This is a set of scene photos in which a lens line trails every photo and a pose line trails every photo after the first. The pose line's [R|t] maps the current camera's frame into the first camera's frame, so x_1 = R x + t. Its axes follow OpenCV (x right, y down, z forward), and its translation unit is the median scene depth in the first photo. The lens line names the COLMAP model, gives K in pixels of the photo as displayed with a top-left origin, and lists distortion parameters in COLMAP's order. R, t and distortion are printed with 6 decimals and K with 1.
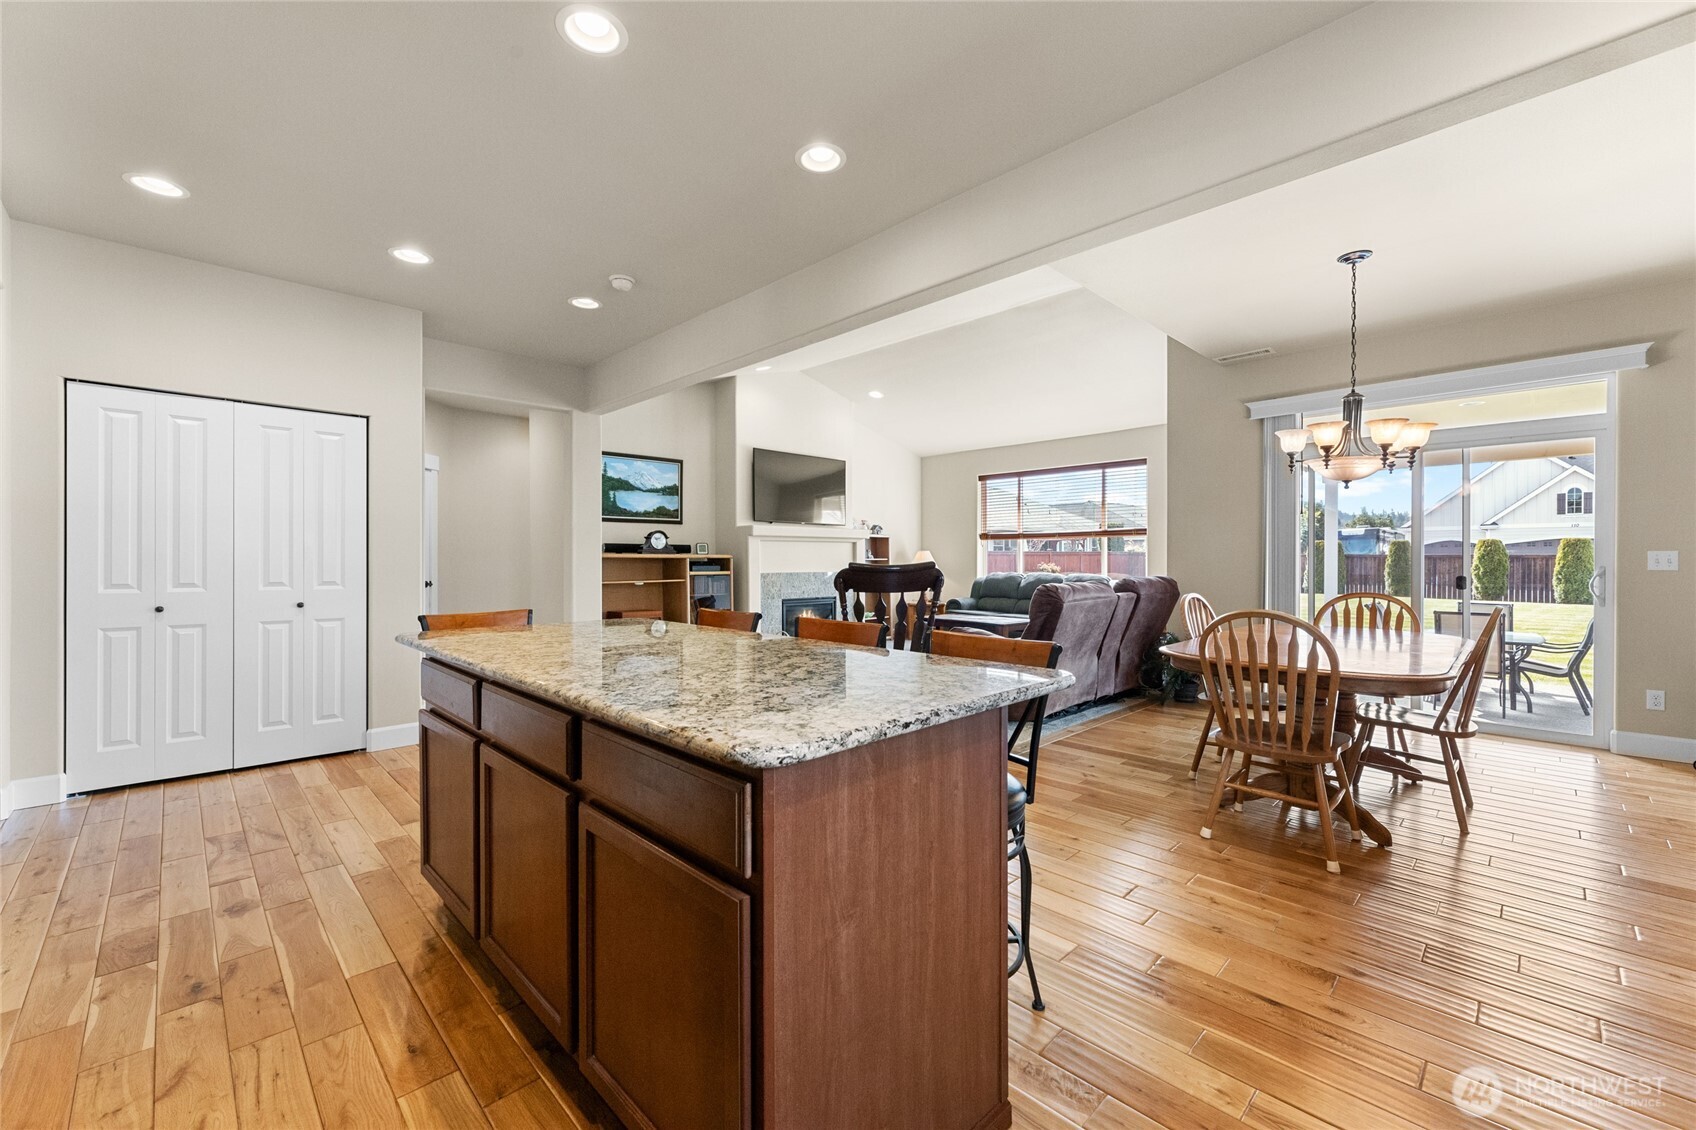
lens RADIAL K [[681.9, 0, 843.3], [0, 681.9, 556.9], [0, 0, 1]] dist [0.000820, 0.000115]
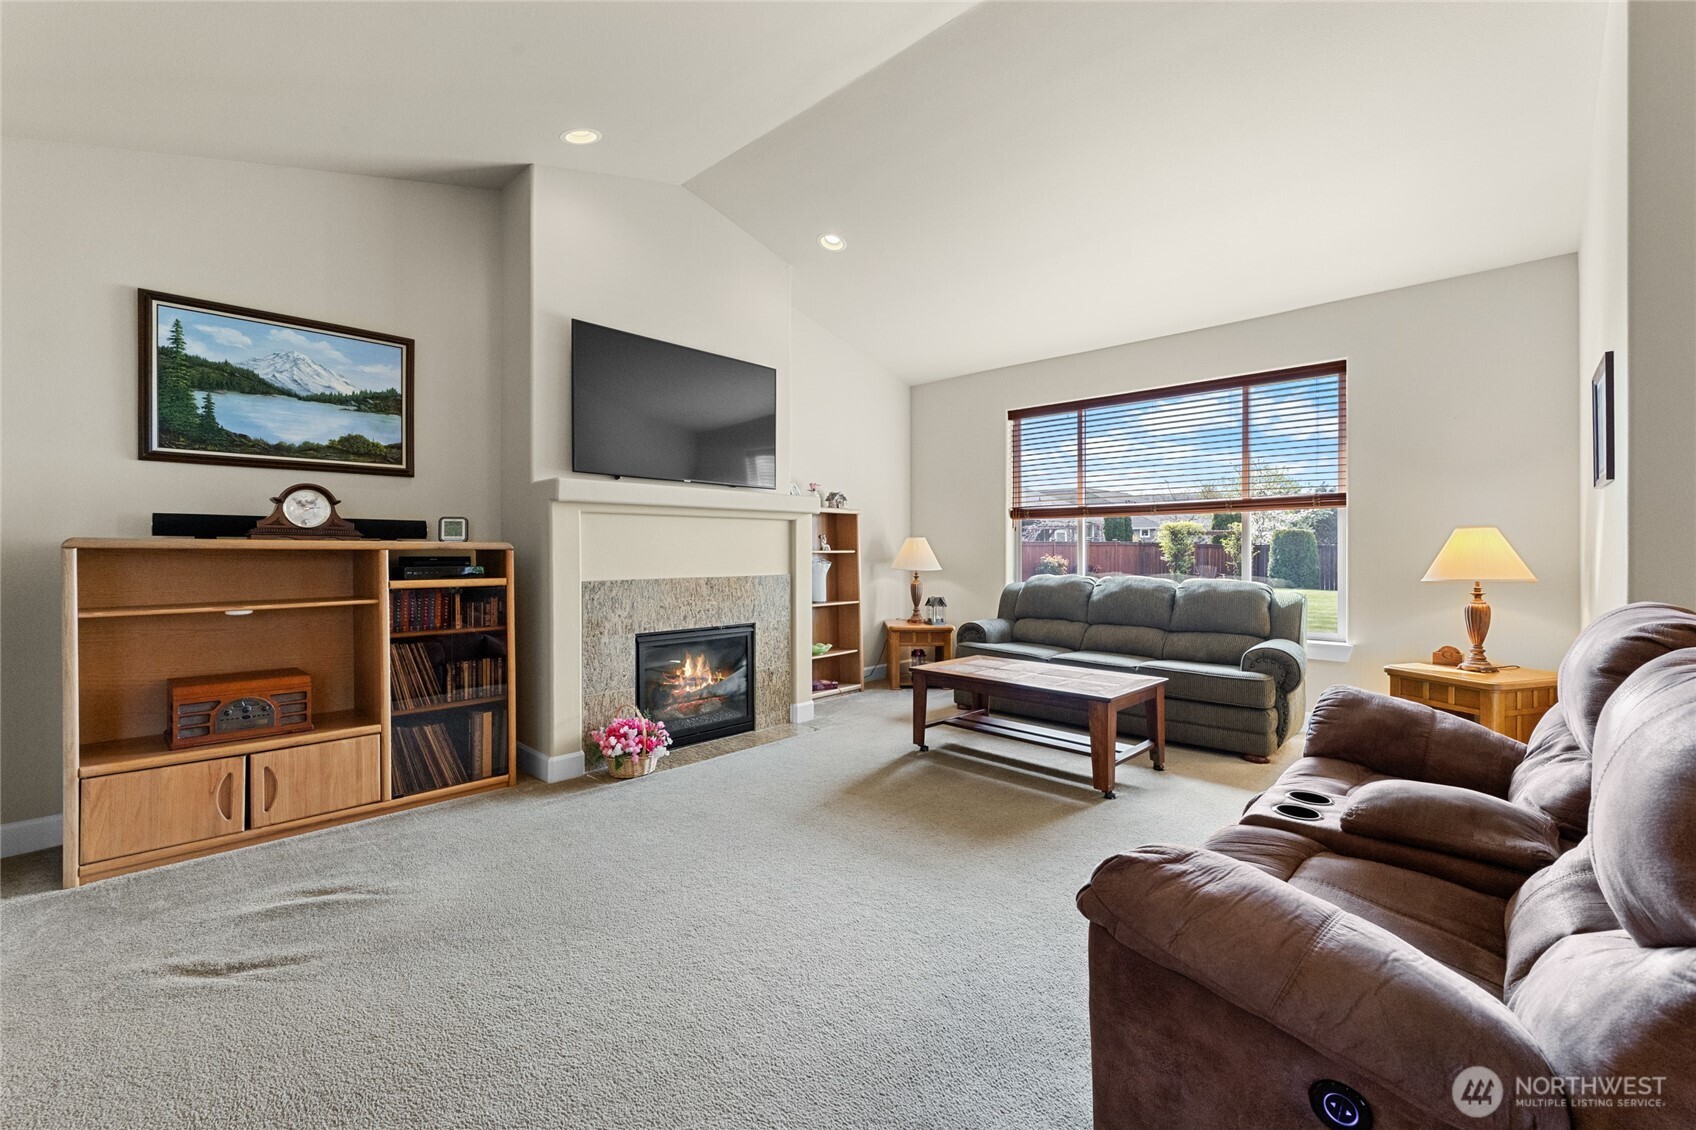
lens RADIAL K [[708.2, 0, 847.1], [0, 708.2, 550.7], [0, 0, 1]] dist [-0.002256, -0.000441]
pose [[0.998896, -0.000332, 0.046970, 0.038169], [0.000179, 0.999995, 0.003275, 0.001002], [-0.046971, -0.003263, 0.998891, 0.504174]]
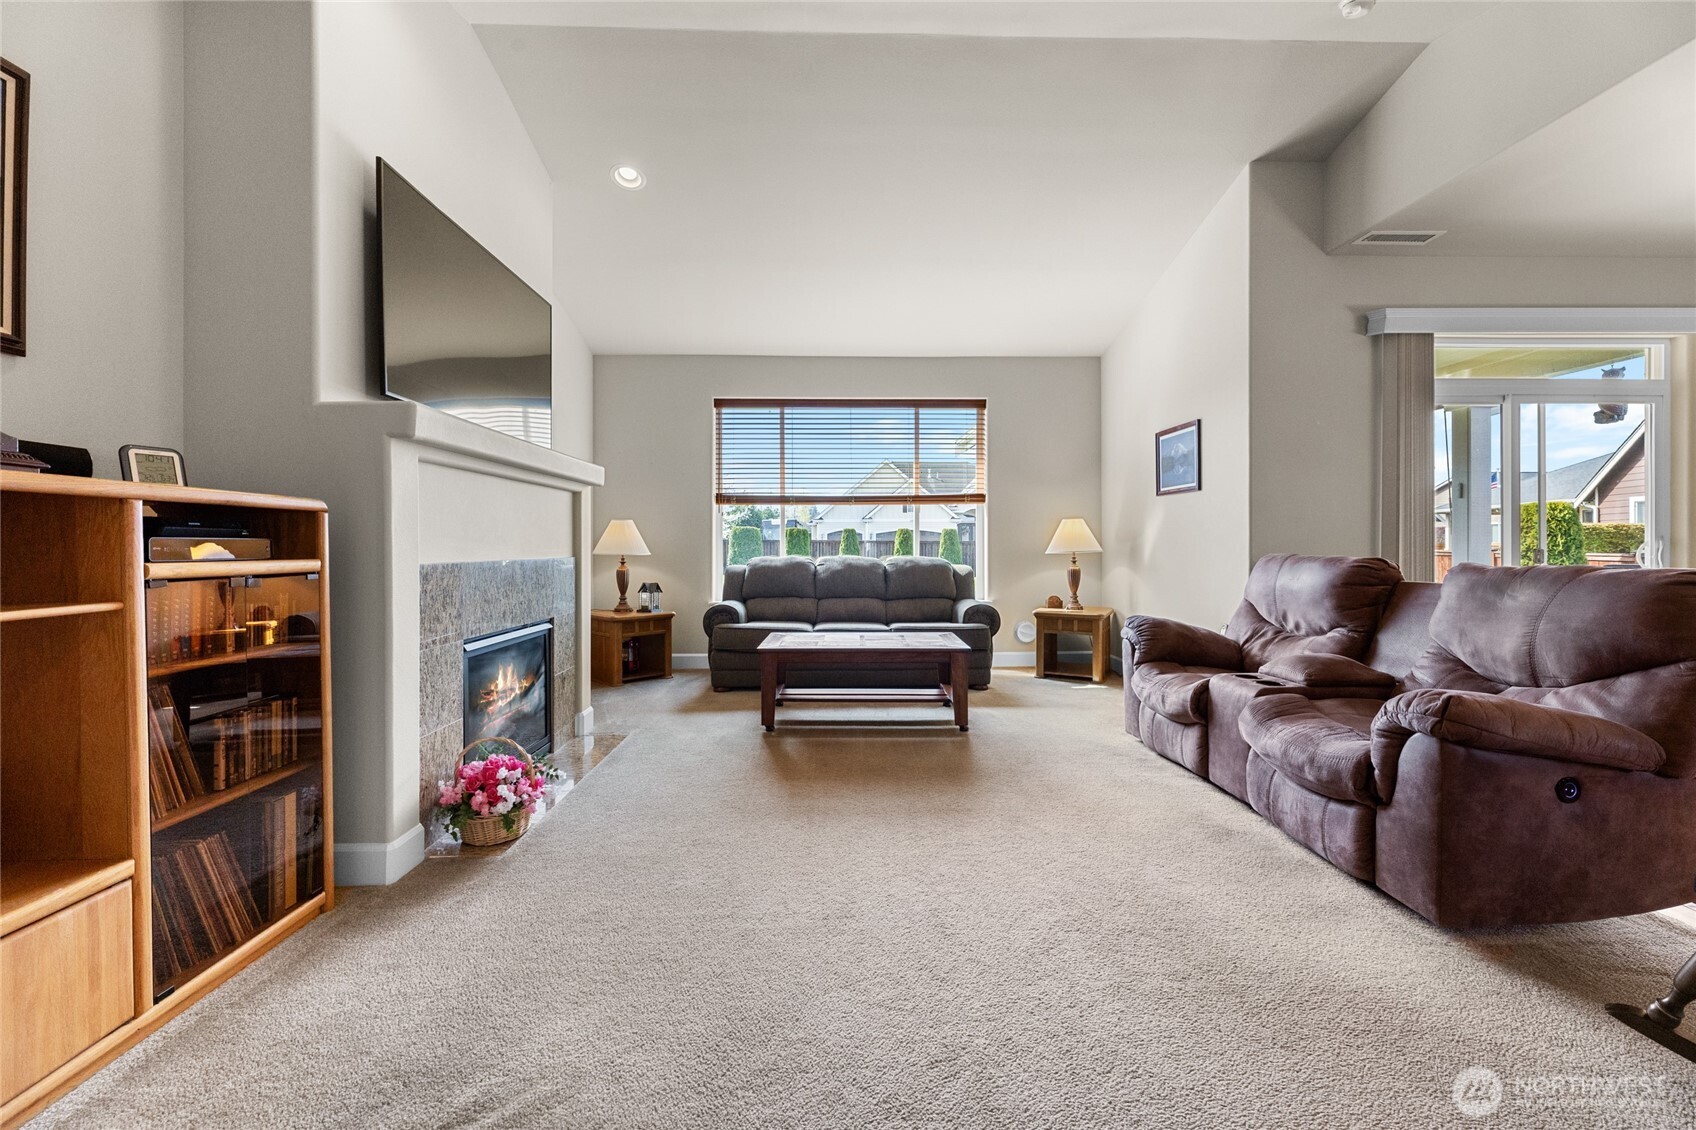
lens RADIAL K [[679.5, 0, 843.9], [0, 679.5, 546.4], [0, 0, 1]] dist [-0.000791, -0.000378]
pose [[0.679687, -0.001797, 0.733500, -0.216614], [-0.000911, 0.999994, 0.003294, 0.014288], [-0.733502, -0.002907, 0.679681, 0.650293]]
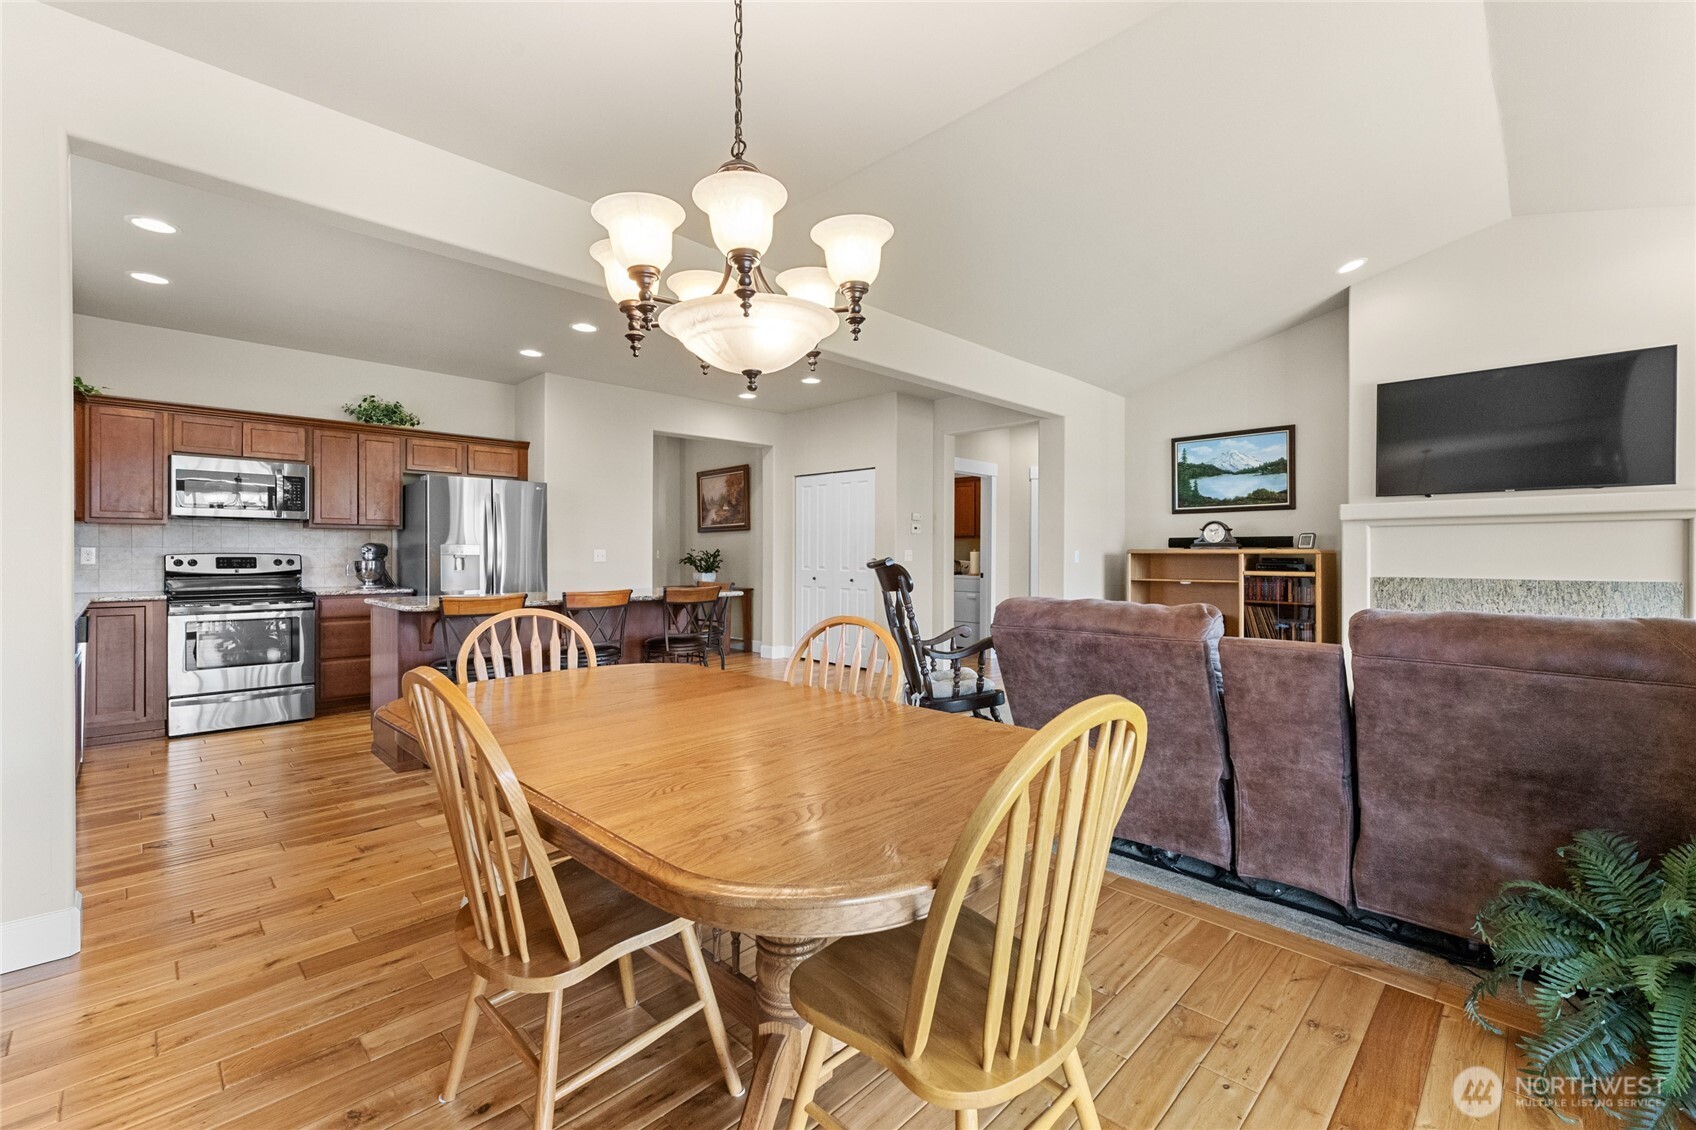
lens RADIAL K [[708.2, 0, 847.1], [0, 708.2, 550.7], [0, 0, 1]] dist [-0.002256, -0.000441]
pose [[0.016654, -0.004856, -0.999850, 0.545049], [0.001642, 0.999987, -0.004829, 0.001369], [0.999860, -0.001562, 0.016662, 0.490294]]
